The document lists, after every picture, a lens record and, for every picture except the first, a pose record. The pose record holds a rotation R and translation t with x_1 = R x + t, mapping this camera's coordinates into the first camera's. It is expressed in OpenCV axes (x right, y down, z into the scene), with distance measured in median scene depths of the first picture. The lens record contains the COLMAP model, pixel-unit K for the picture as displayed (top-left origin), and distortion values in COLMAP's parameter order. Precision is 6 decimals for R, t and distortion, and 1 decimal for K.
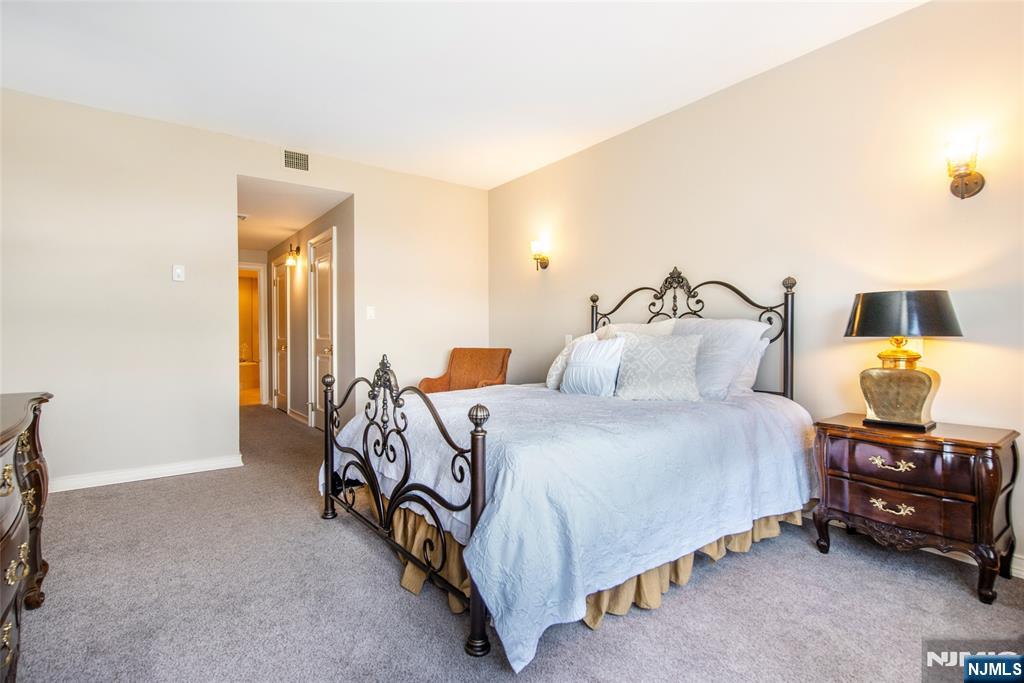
lens RADIAL K [[535.1, 0, 511.0], [0, 535.1, 341.2], [0, 0, 1]] dist [0.001559, 0.000215]
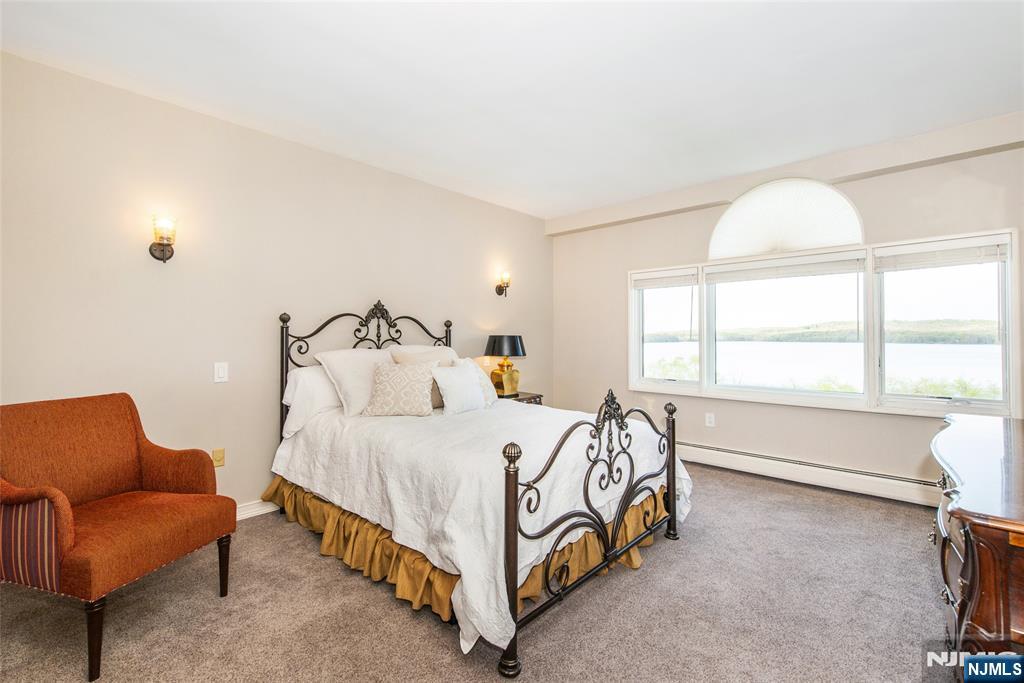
lens RADIAL K [[446.5, 0, 510.5], [0, 446.5, 338.0], [0, 0, 1]] dist [0.001780, 0.000022]
pose [[-0.214202, 0.004894, 0.976777, -0.747263], [0.006443, 0.999973, -0.003598, -0.052436], [-0.976768, 0.005523, -0.214228, 0.968889]]
